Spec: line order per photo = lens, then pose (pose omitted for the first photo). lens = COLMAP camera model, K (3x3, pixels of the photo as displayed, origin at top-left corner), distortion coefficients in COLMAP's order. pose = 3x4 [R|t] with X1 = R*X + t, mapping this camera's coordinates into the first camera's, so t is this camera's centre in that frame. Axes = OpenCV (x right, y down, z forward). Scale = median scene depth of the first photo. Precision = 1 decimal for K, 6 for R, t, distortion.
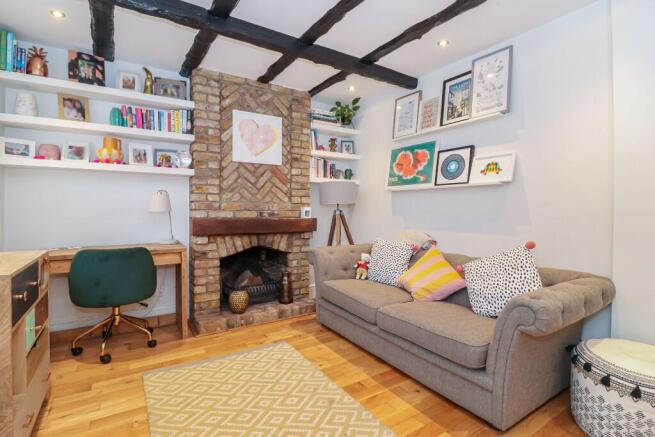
lens RADIAL K [[309.5, 0, 325.6], [0, 309.5, 211.5], [0, 0, 1]] dist [-0.003135, -0.001273]
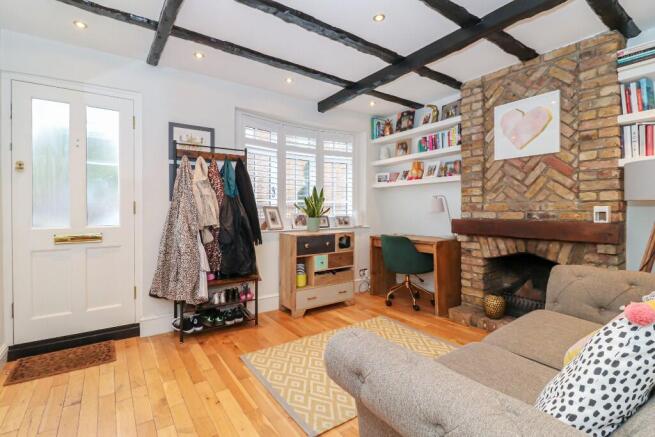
lens RADIAL K [[309.5, 0, 325.6], [0, 309.5, 211.5], [0, 0, 1]] dist [-0.003135, -0.001273]
pose [[0.052872, 0.000814, -0.998601, 0.641924], [-0.001590, 0.999998, 0.000730, -0.002751], [0.998600, 0.001549, 0.052873, 0.422074]]
